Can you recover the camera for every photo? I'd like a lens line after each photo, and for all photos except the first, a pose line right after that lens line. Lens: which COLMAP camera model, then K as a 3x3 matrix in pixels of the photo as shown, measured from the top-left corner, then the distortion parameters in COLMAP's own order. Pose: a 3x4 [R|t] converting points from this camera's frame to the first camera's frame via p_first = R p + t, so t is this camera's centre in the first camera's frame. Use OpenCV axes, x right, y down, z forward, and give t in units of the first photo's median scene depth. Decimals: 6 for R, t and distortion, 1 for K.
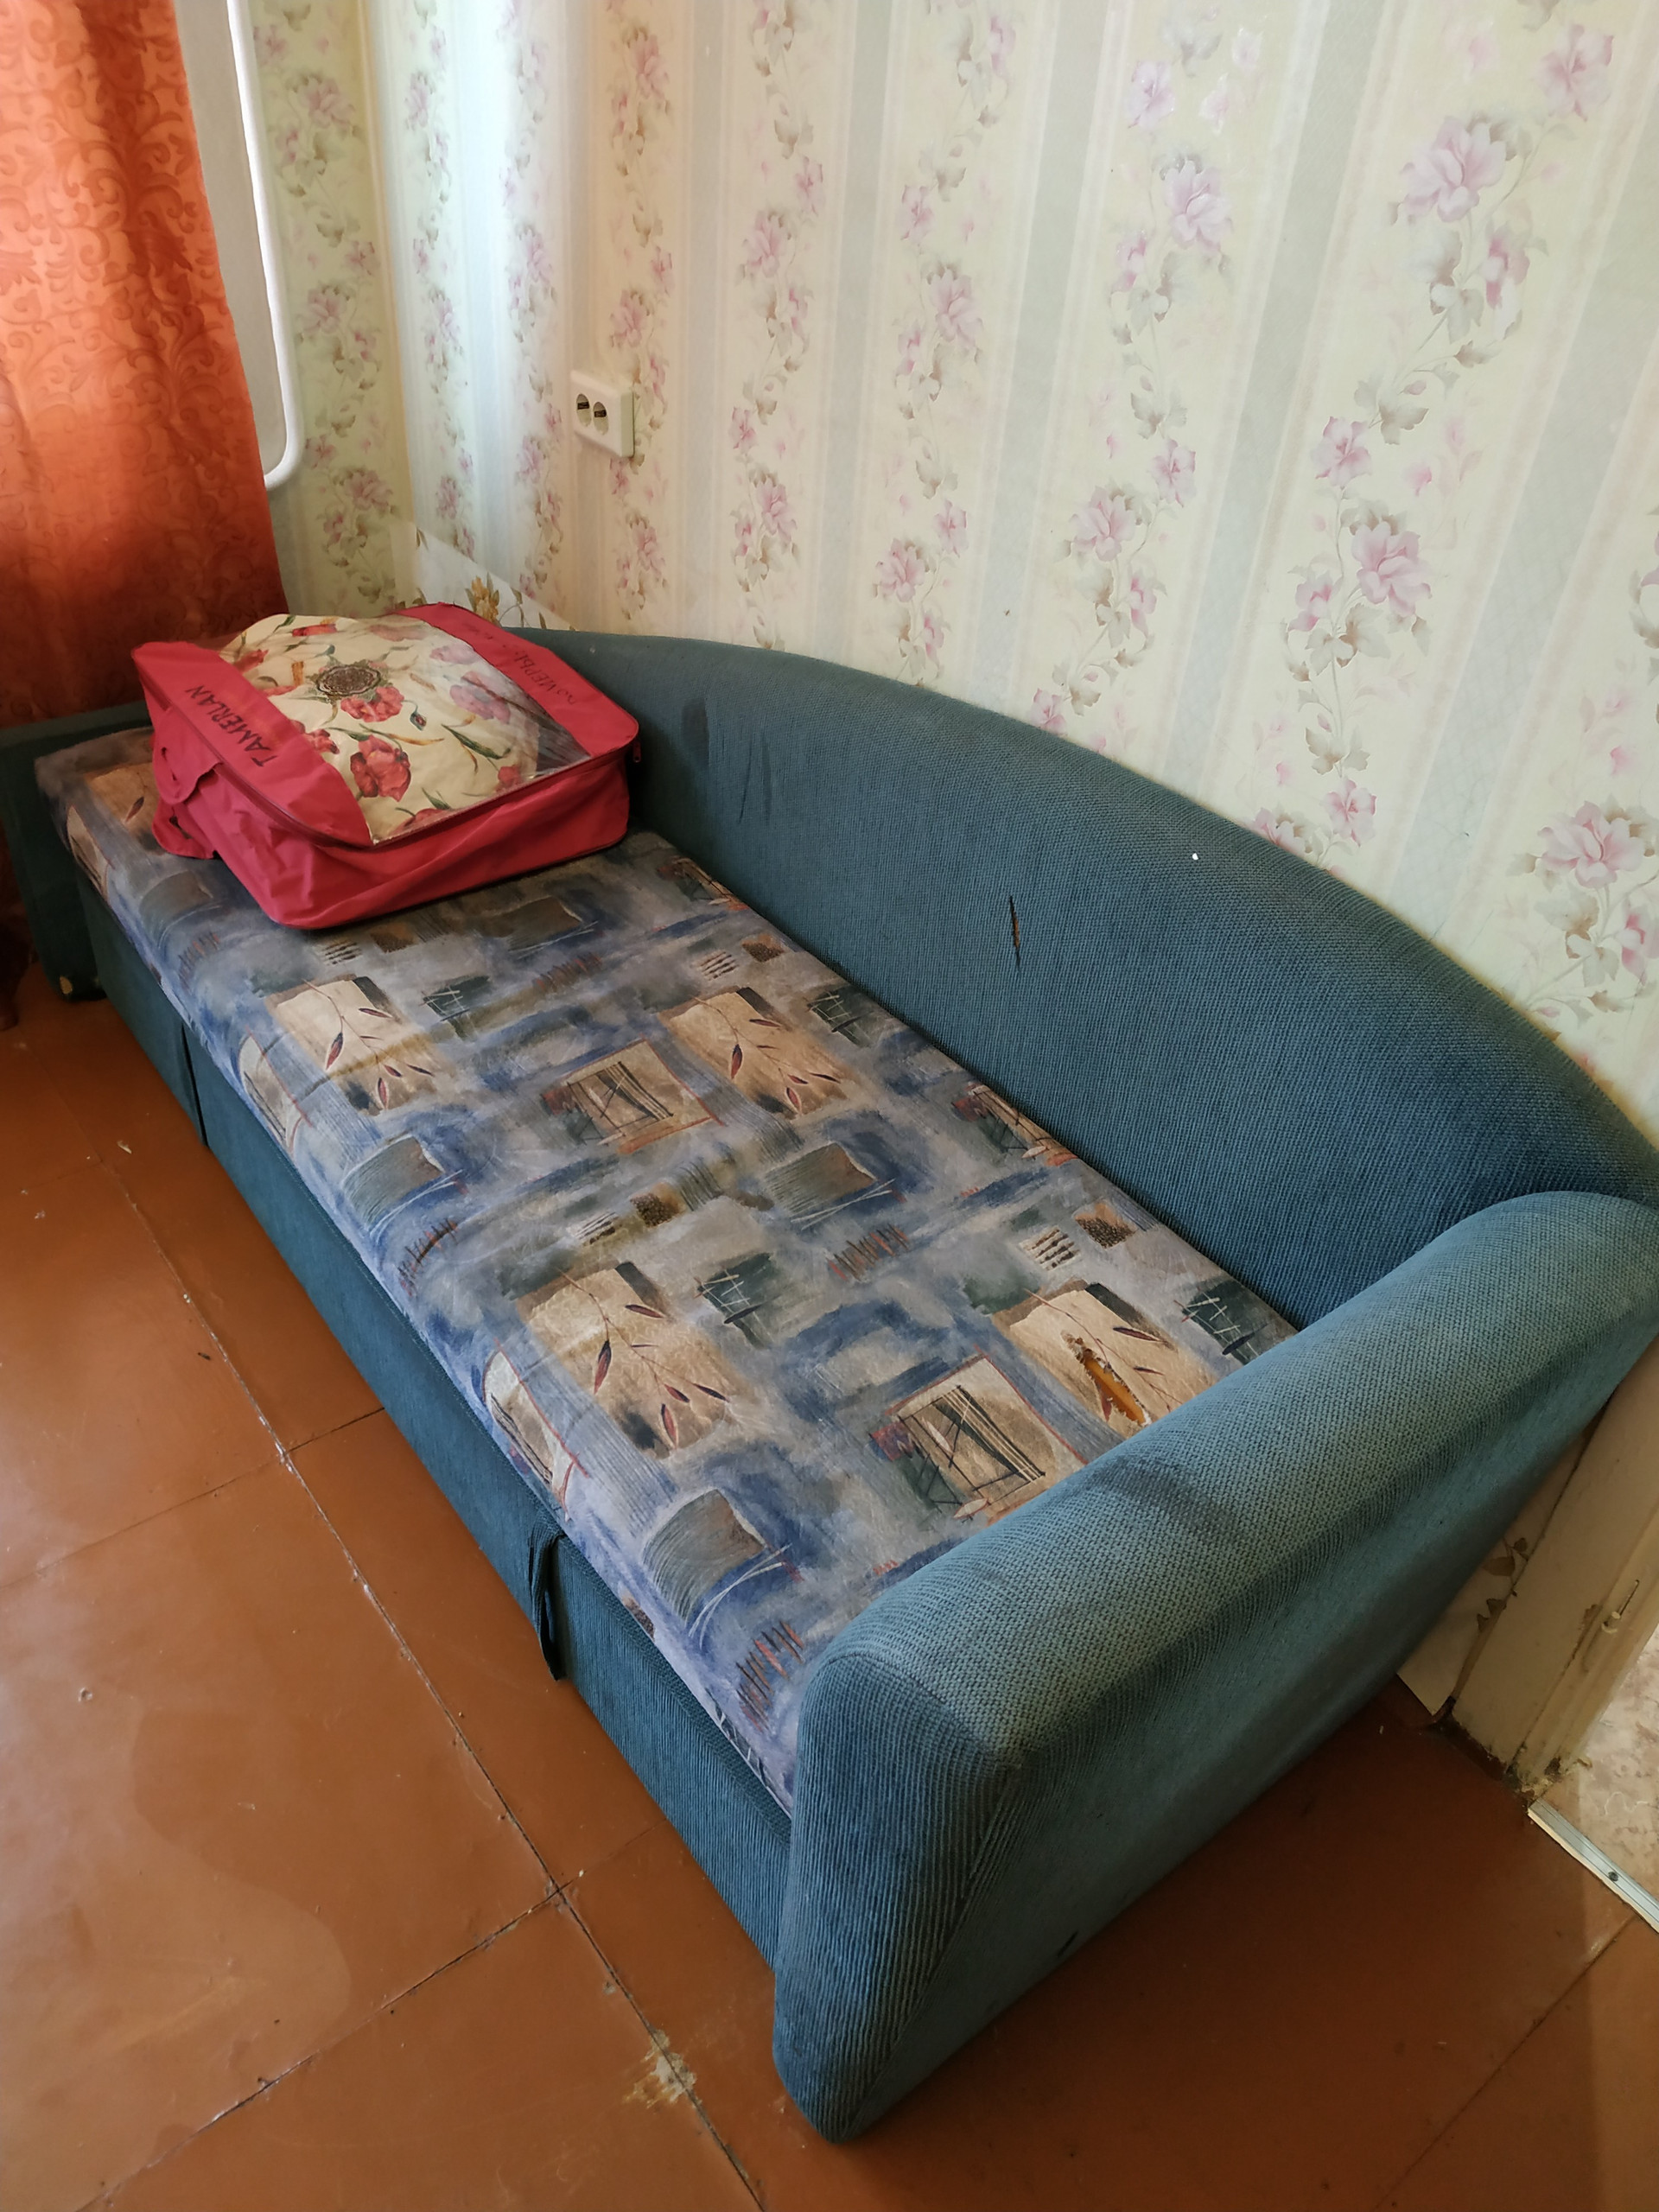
lens RADIAL K [[1607.0, 0, 829.5], [0, 1607.0, 1106.0], [0, 0, 1]] dist [0.040826, -0.061224]
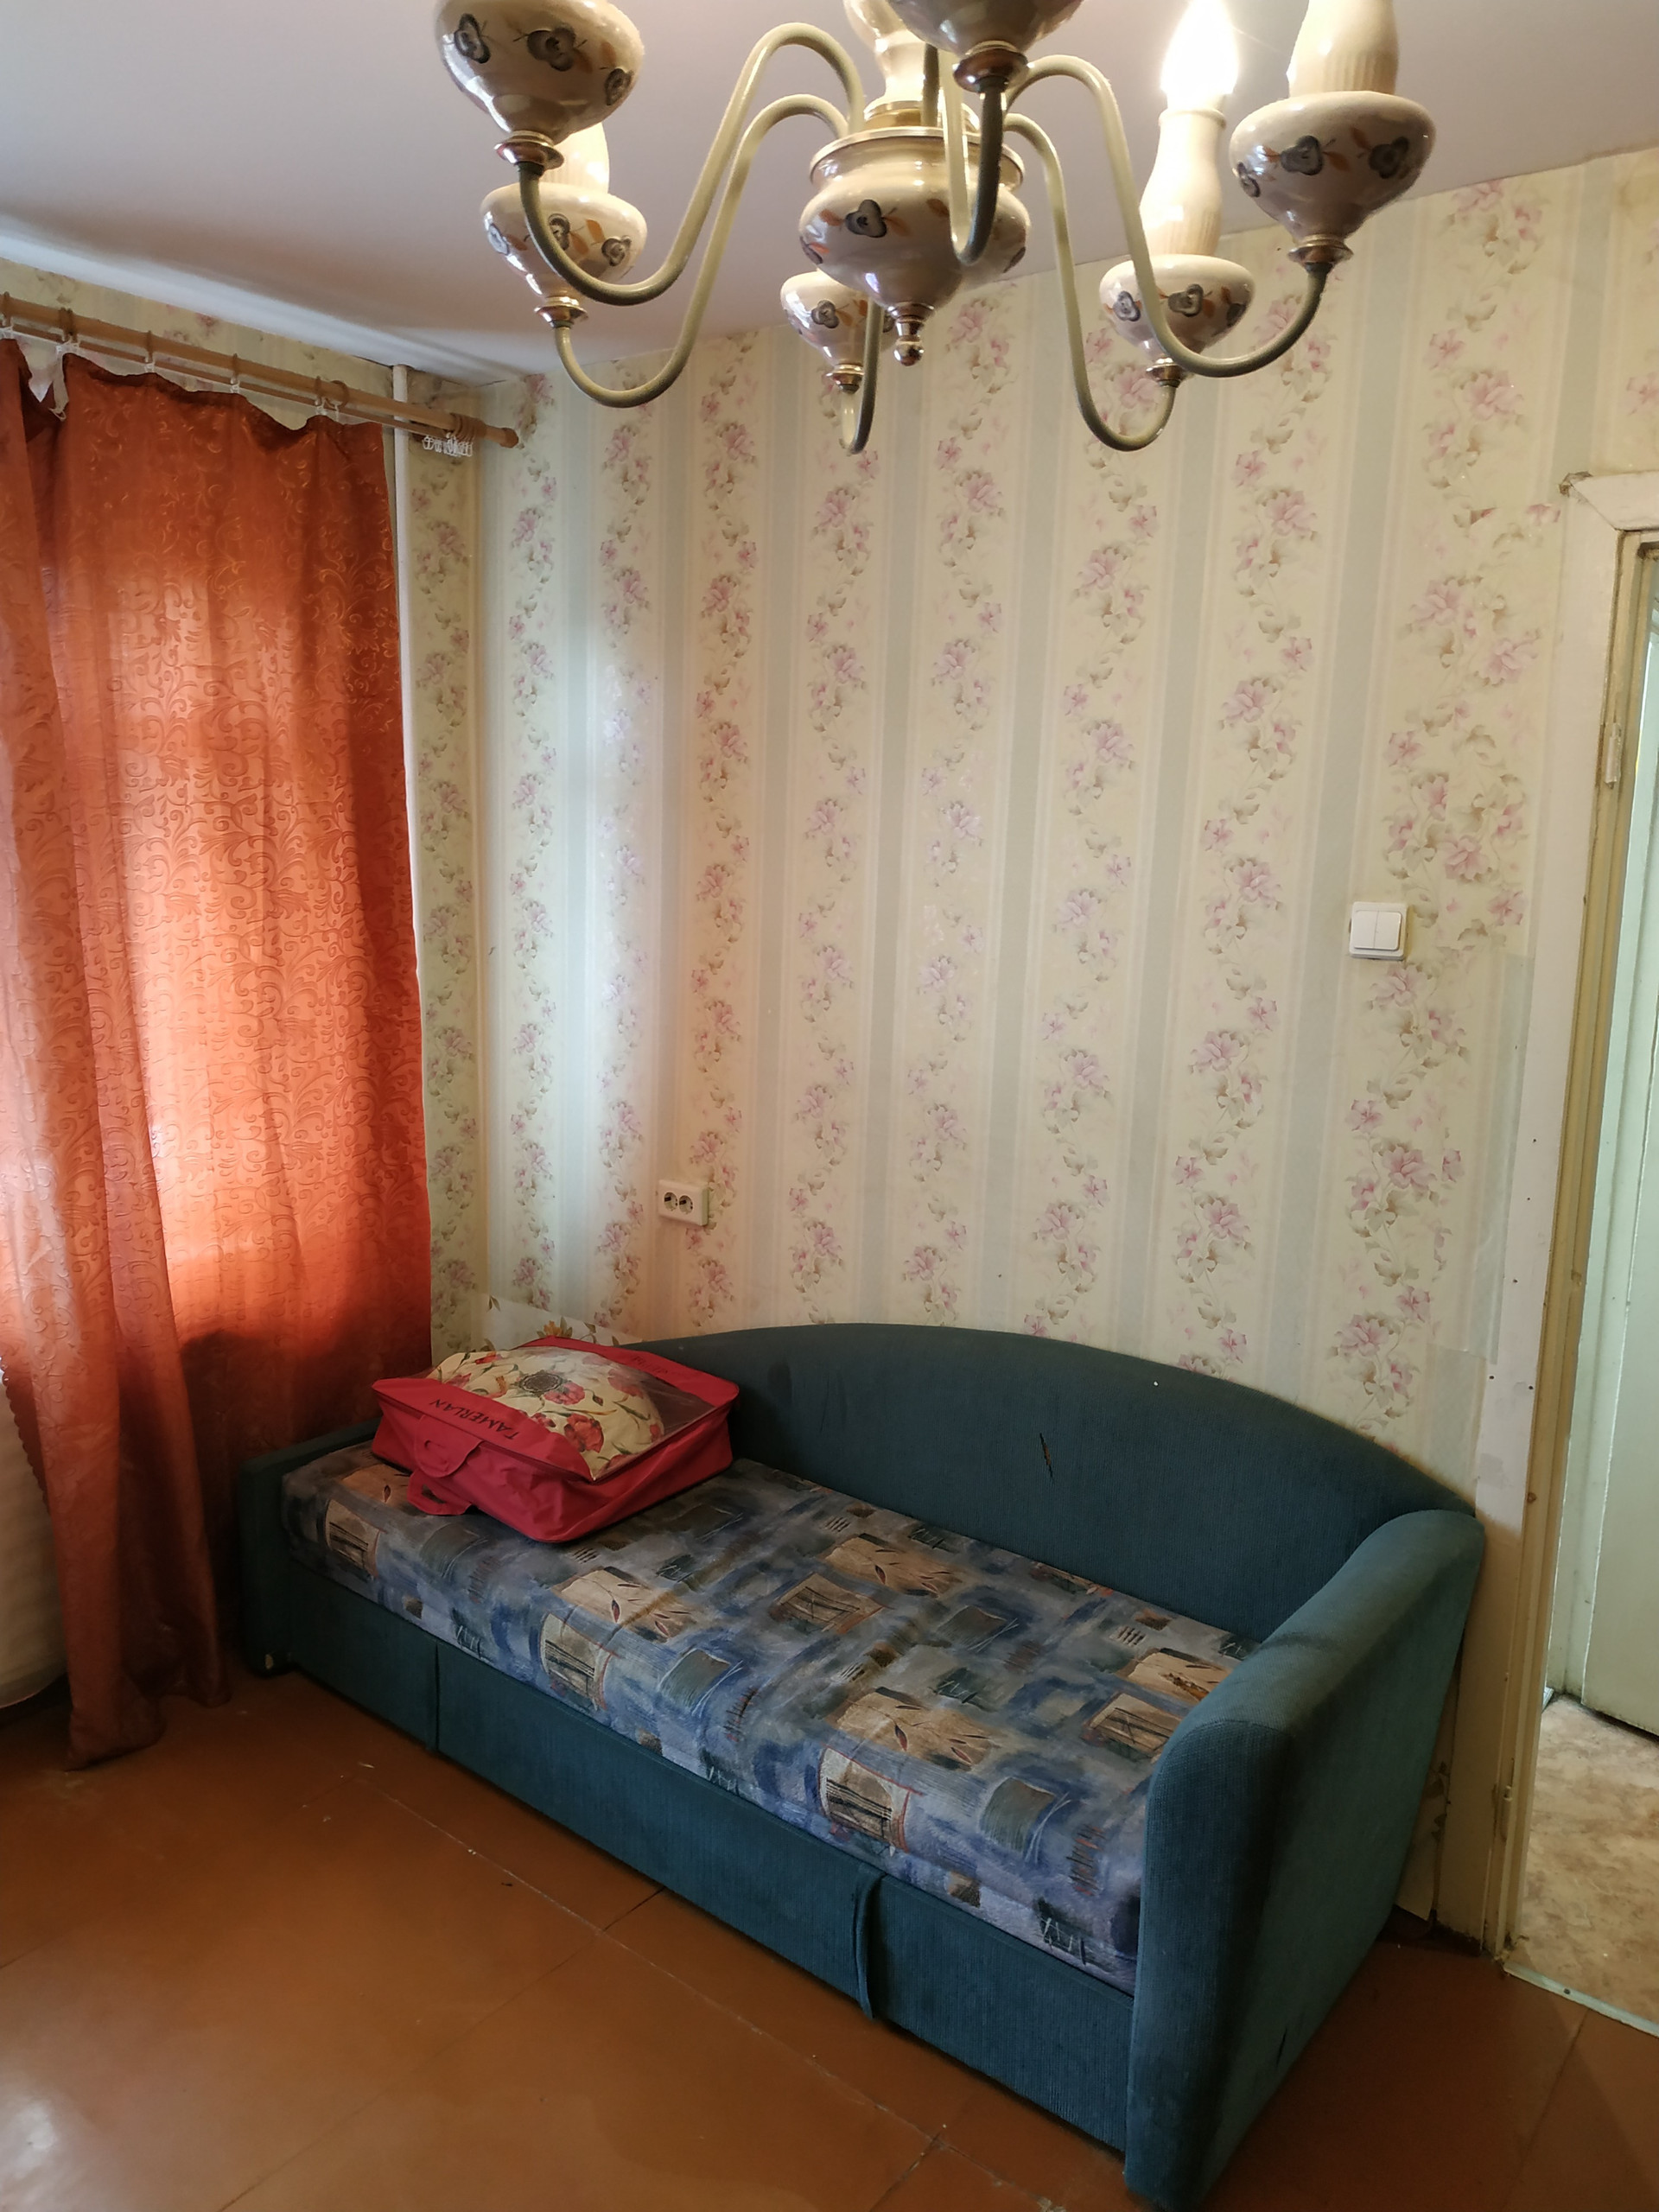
lens RADIAL K [[1666.7, 0, 829.5], [0, 1666.7, 1106.0], [0, 0, 1]] dist [0.166965, -0.544718]
pose [[0.963865, -0.080002, 0.254095, -0.474018], [0.185760, 0.885525, -0.425839, 0.248833], [-0.190939, 0.457652, 0.868388, -0.578102]]
